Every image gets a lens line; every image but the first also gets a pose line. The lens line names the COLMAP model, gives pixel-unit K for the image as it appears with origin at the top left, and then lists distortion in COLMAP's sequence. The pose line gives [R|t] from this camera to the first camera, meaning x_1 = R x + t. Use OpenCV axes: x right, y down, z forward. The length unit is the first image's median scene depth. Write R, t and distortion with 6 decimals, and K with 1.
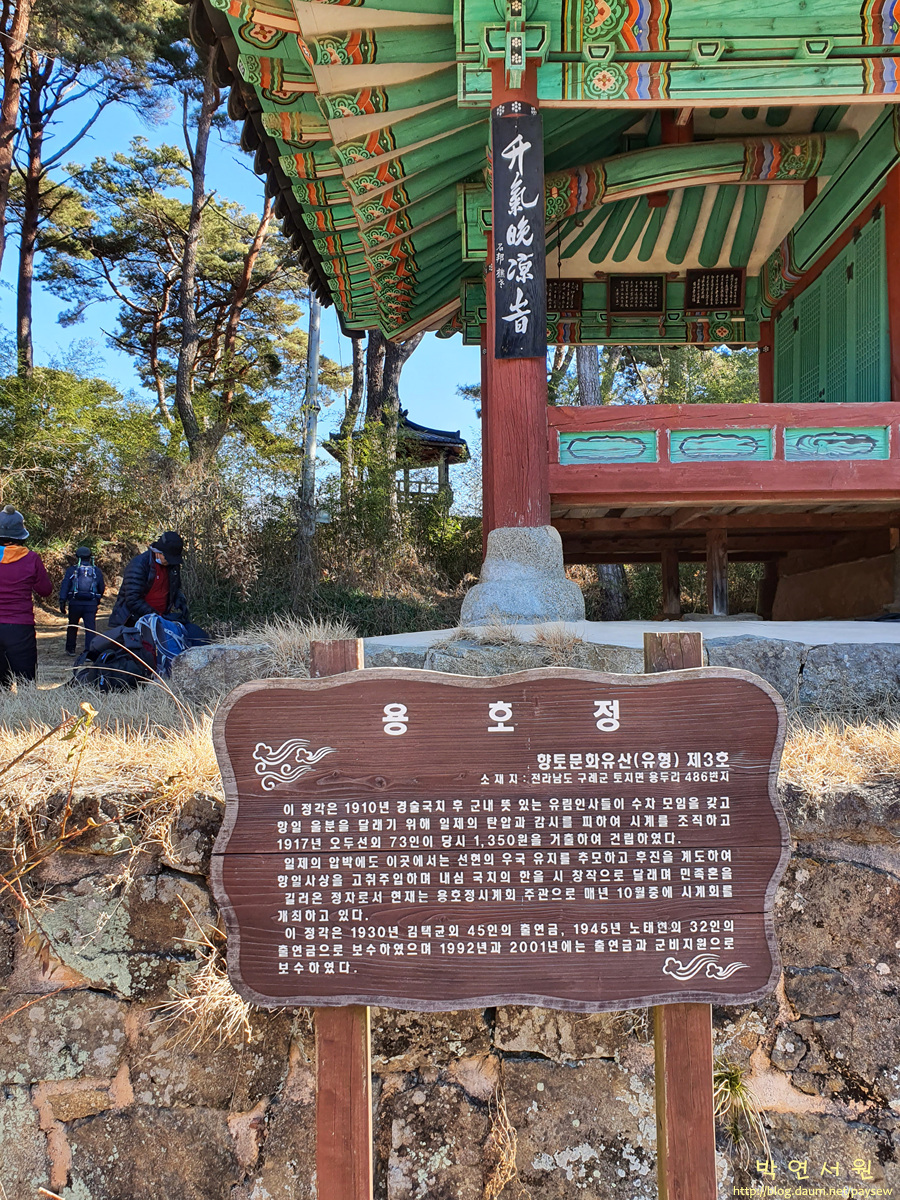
lens RADIAL K [[1020.4, 0, 457.9], [0, 1020.4, 602.8], [0, 0, 1]] dist [0.026027, -0.060690]
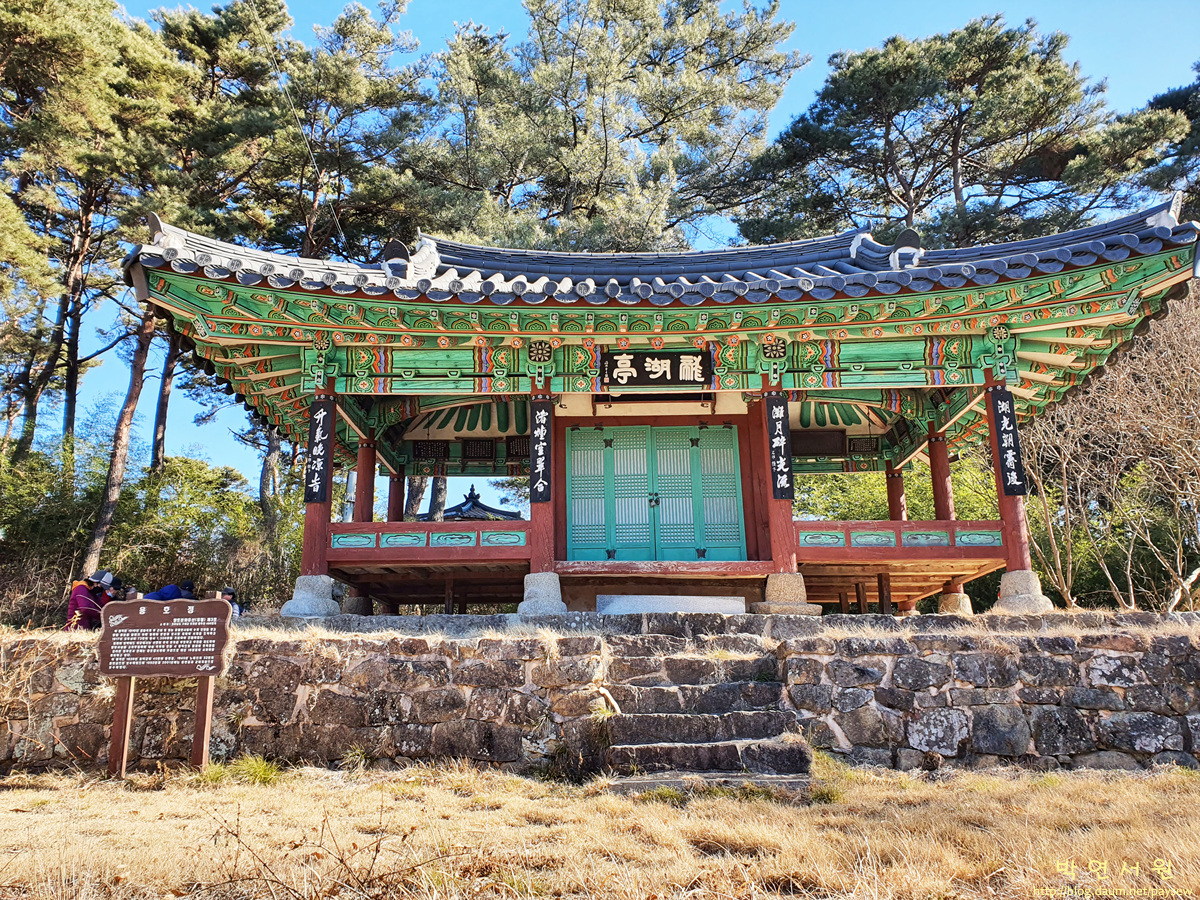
lens RADIAL K [[1020.4, 0, 613.4], [0, 1020.4, 449.6], [0, 0, 1]] dist [0.026027, -0.060690]
pose [[0.999977, 0.001709, 0.006619, 1.944847], [-0.000218, 0.975729, -0.218981, 0.404627], [-0.006833, 0.218974, 0.975707, -3.474642]]
